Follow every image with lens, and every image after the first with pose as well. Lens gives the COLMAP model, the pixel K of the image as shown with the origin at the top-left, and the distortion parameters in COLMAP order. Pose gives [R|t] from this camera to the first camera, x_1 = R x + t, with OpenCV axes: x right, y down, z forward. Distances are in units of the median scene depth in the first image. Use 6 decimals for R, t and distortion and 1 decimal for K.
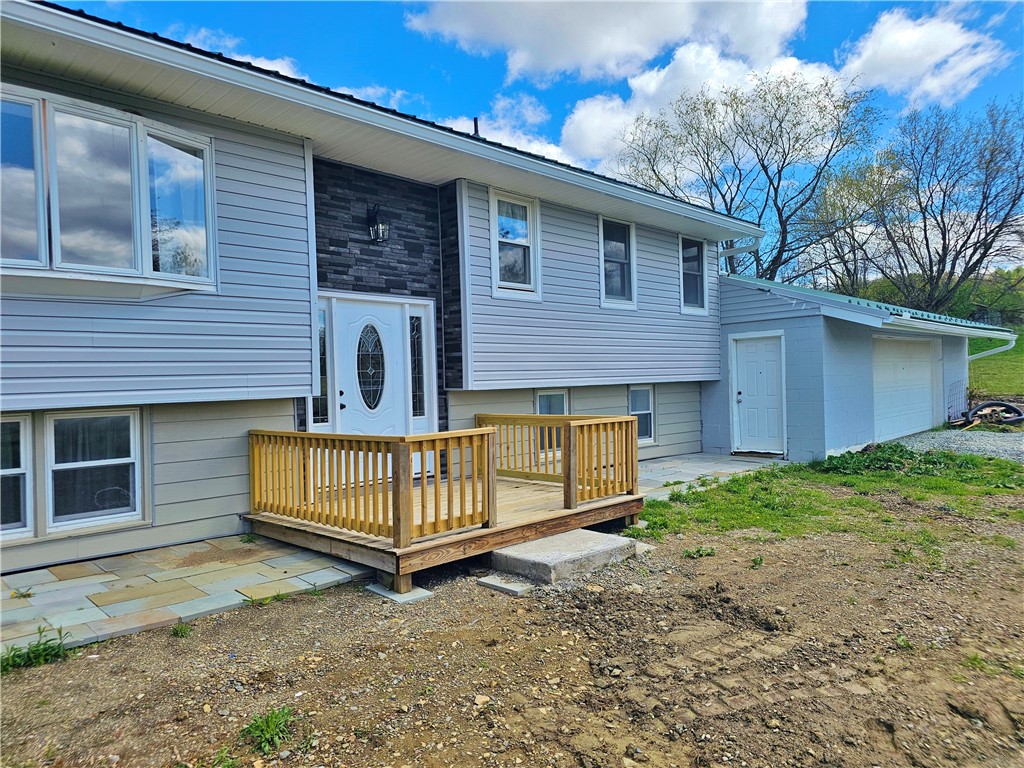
lens RADIAL K [[690.2, 0, 511.3], [0, 690.2, 389.8], [0, 0, 1]] dist [0.037233, -0.004953]
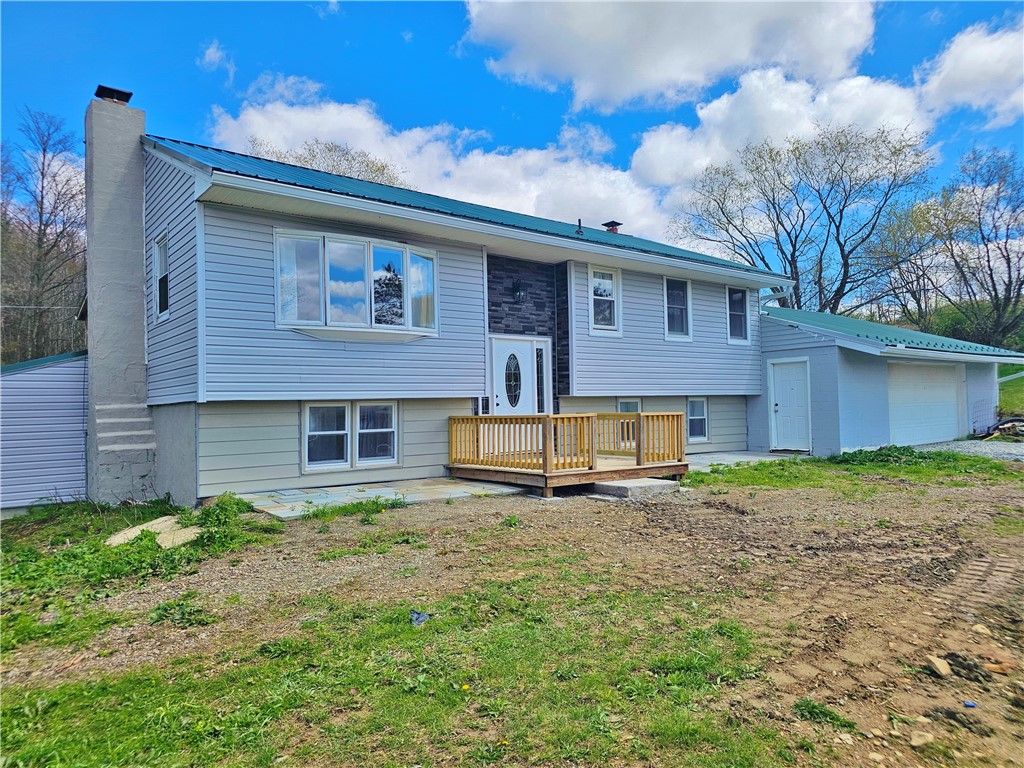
lens RADIAL K [[690.2, 0, 508.2], [0, 690.2, 379.1], [0, 0, 1]] dist [0.037233, -0.004953]
pose [[0.993300, 0.005024, -0.115456, -0.028905], [-0.010640, 0.998787, -0.048079, 0.036385], [0.115074, 0.048985, 0.992148, -0.516859]]
